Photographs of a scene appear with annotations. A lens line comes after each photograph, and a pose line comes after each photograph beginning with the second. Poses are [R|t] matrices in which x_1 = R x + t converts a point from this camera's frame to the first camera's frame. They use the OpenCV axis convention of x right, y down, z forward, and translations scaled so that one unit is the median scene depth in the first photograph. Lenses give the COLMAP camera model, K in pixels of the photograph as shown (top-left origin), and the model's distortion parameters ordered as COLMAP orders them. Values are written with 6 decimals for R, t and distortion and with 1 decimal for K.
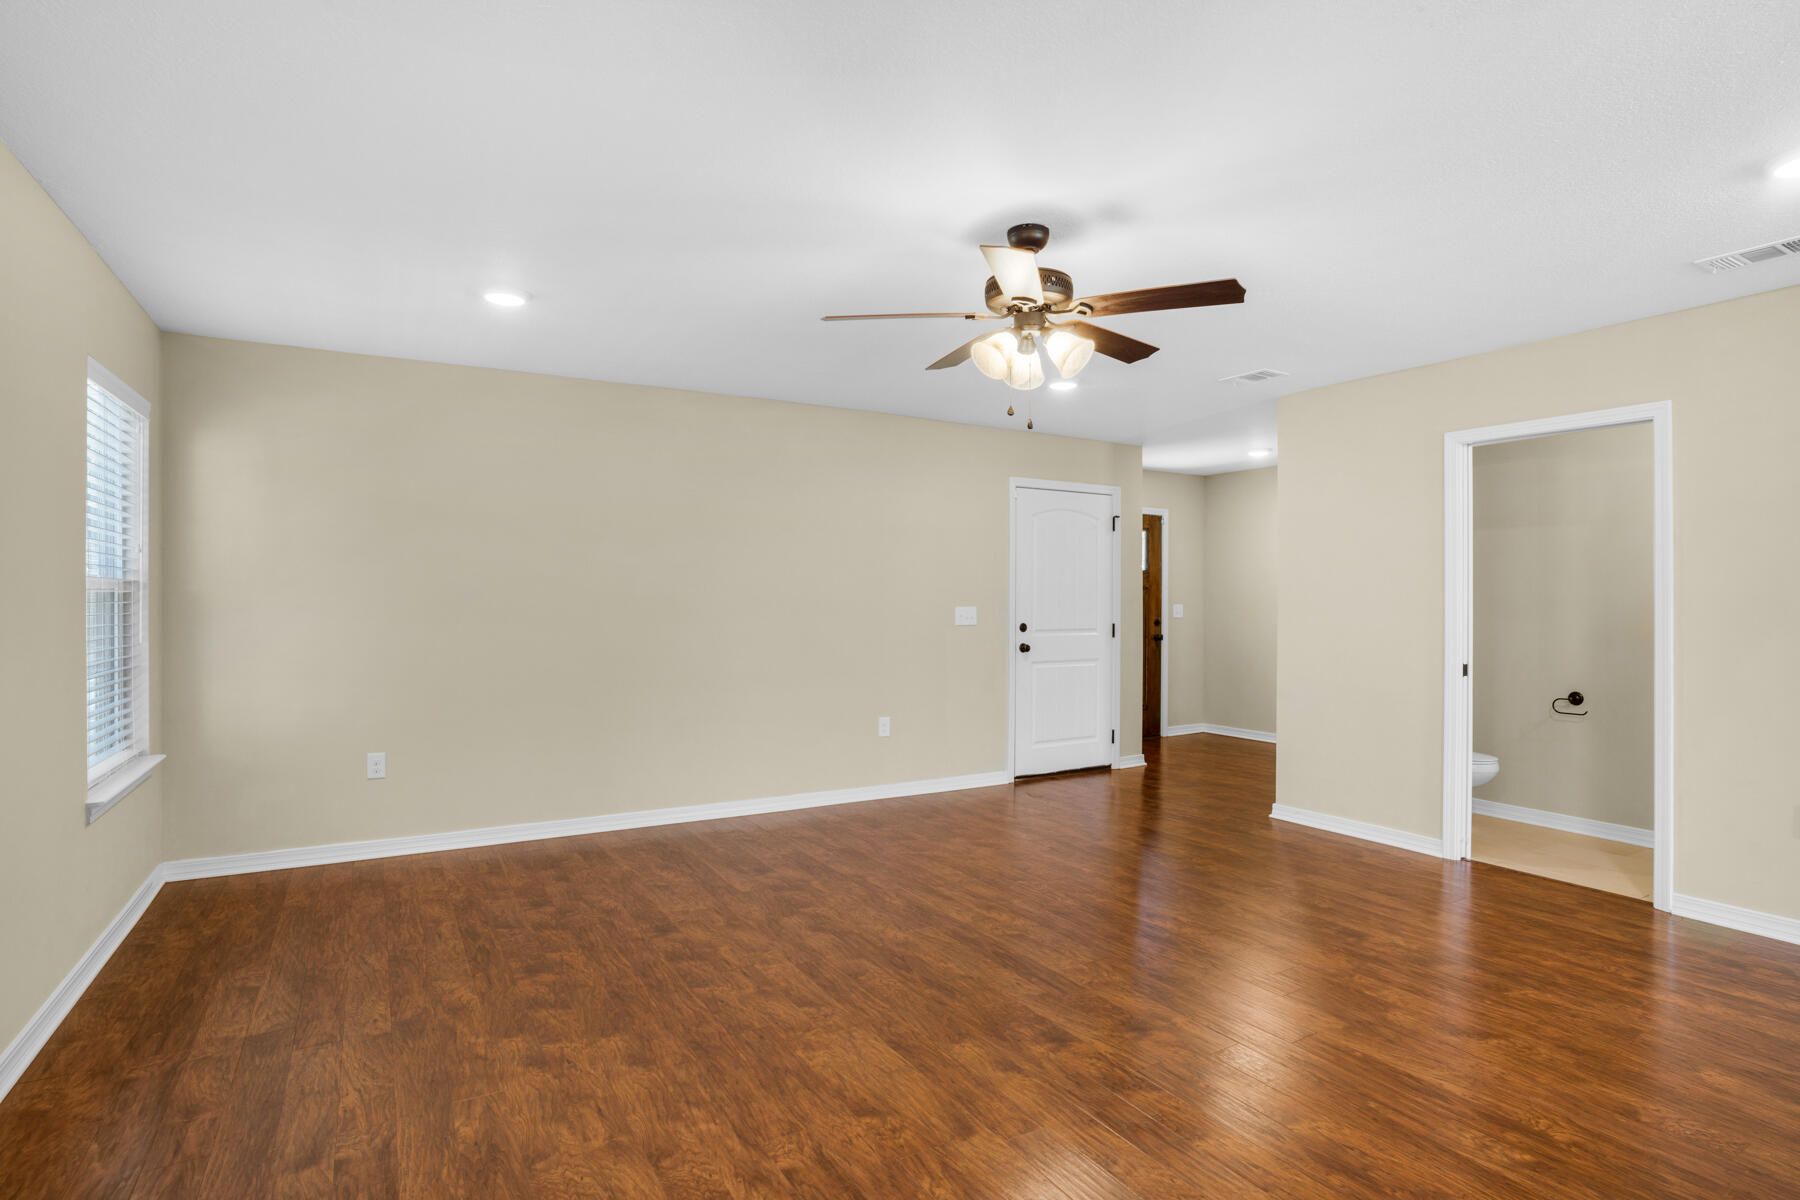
lens RADIAL K [[908.8, 0, 900.0], [0, 908.8, 600.0], [0, 0, 1]] dist [-0.079376, 0.032244]
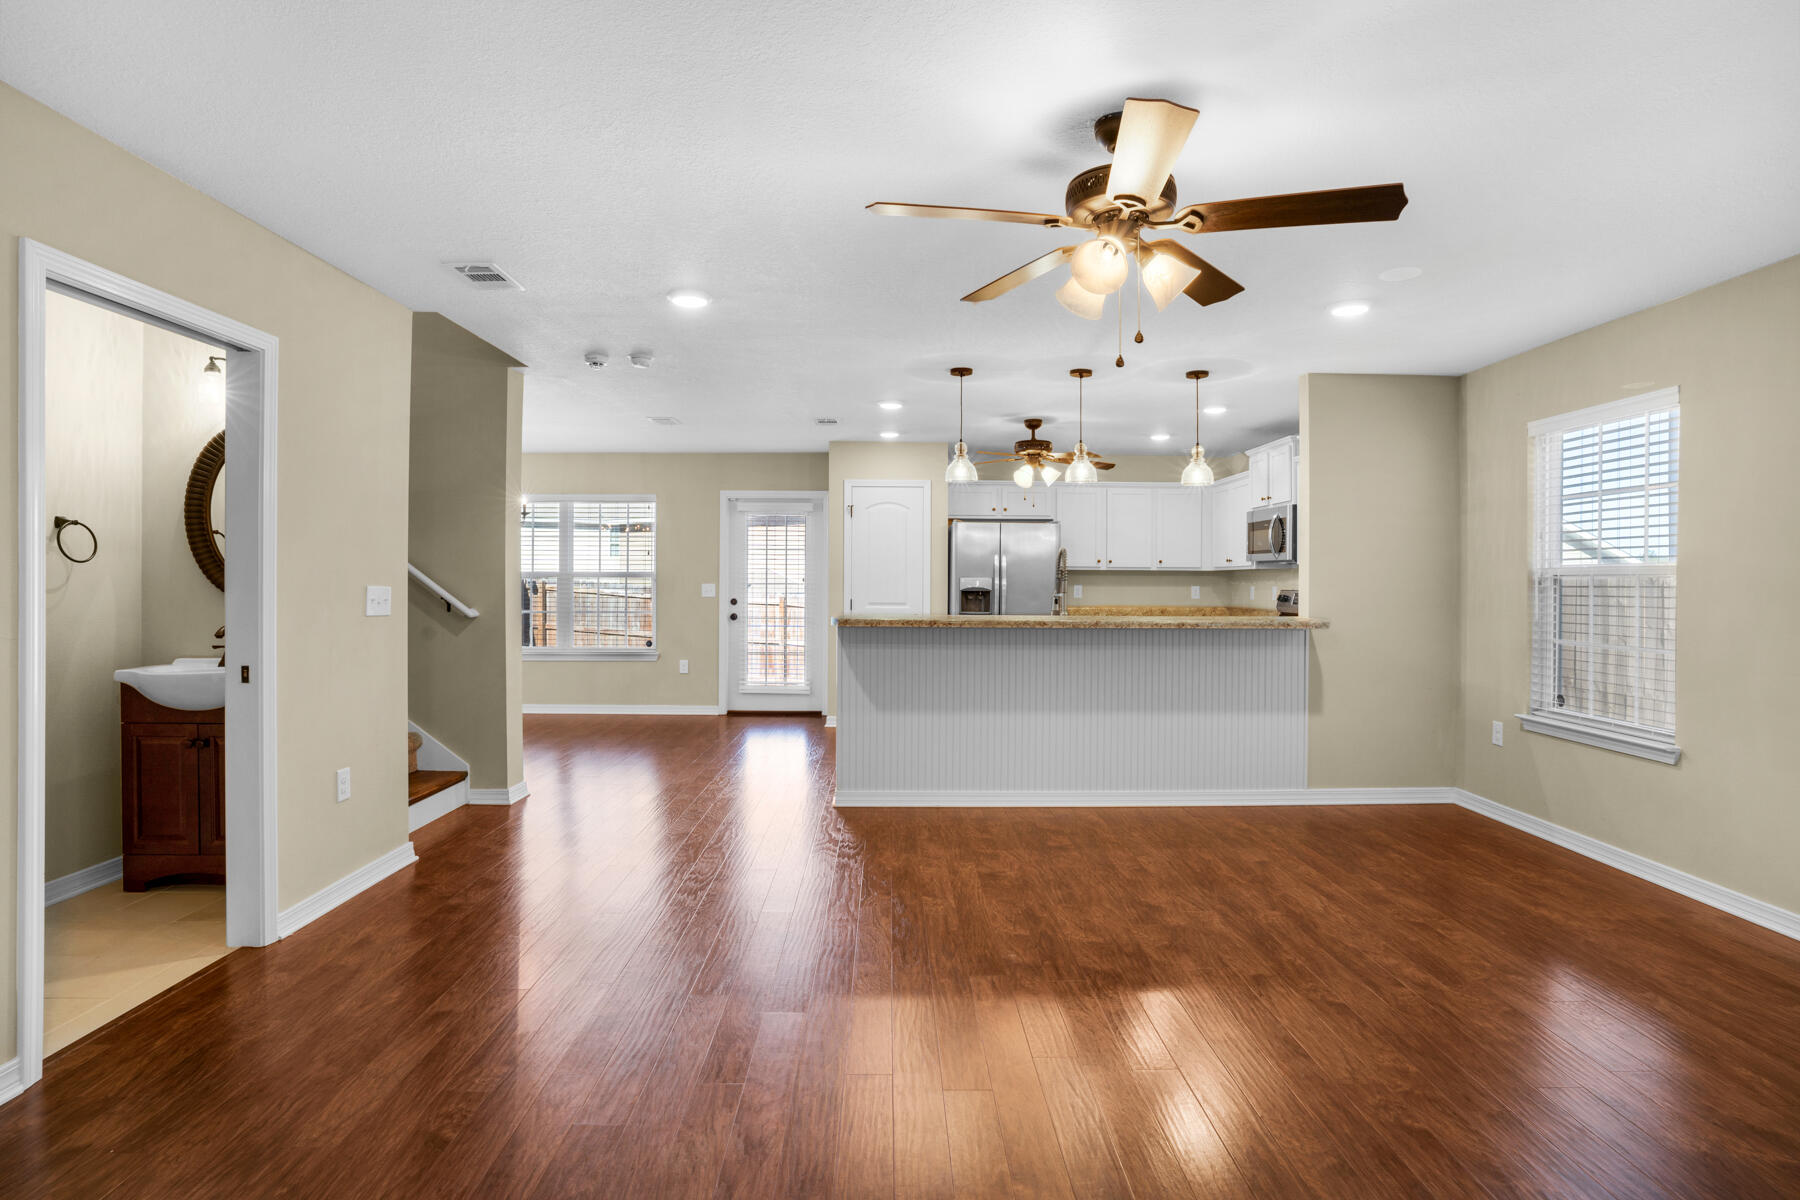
lens RADIAL K [[908.8, 0, 900.0], [0, 908.8, 600.0], [0, 0, 1]] dist [-0.079376, 0.032244]
pose [[-0.869958, -0.015708, 0.492876, -0.066134], [-0.010753, 0.999859, 0.012887, 0.007787], [-0.493009, 0.005911, -0.870004, 1.502669]]
